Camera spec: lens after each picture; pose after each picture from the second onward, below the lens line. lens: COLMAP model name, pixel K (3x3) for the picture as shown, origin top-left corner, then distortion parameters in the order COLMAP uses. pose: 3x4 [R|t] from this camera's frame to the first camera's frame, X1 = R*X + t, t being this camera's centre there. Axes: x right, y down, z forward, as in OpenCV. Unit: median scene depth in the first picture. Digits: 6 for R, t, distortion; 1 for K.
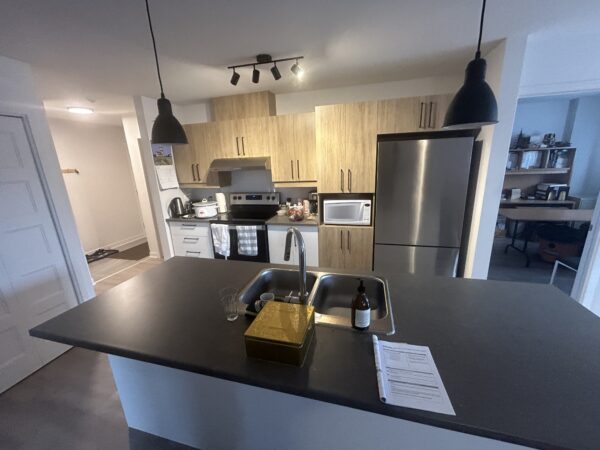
lens RADIAL K [[241.6, 0, 300.4], [0, 241.6, 218.8], [0, 0, 1]] dist [0.000020, -0.000042]
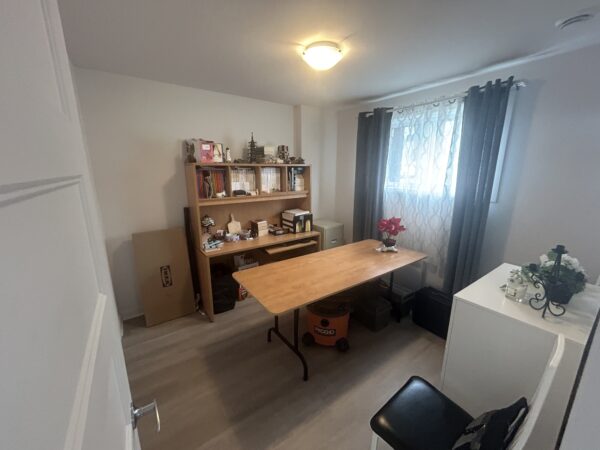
lens RADIAL K [[241.6, 0, 297.2], [0, 241.6, 226.4], [0, 0, 1]] dist [0.000020, -0.000042]
pose [[0.641487, -0.132495, 0.755605, 0.466603], [0.178218, 0.983763, 0.021200, -0.115411], [-0.746145, 0.121063, 0.654684, 0.509701]]
